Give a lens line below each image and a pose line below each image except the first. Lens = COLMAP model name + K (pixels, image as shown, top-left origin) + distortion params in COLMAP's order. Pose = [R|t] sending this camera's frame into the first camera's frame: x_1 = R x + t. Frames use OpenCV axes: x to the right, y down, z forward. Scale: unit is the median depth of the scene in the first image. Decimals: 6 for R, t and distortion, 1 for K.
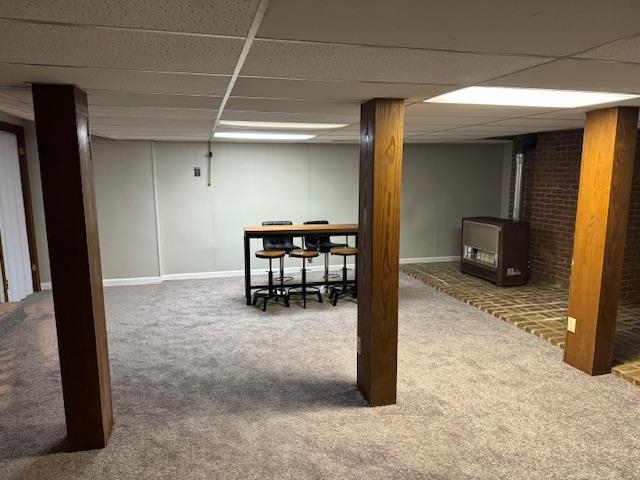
lens RADIAL K [[445.5, 0, 318.5], [0, 445.5, 237.6], [0, 0, 1]] dist [0.039638, -0.040490]
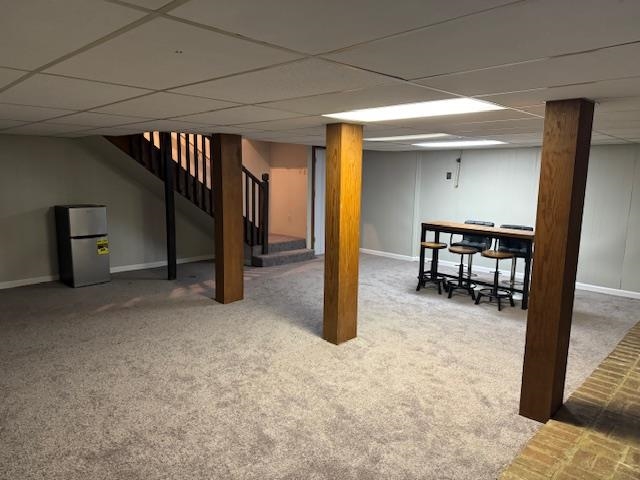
lens RADIAL K [[445.5, 0, 314.8], [0, 445.5, 243.2], [0, 0, 1]] dist [0.039638, -0.040490]
pose [[0.494963, 0.137512, -0.857964, 0.655912], [-0.135843, 0.987503, 0.079905, -0.017831], [0.858230, 0.076998, 0.507457, 0.120576]]
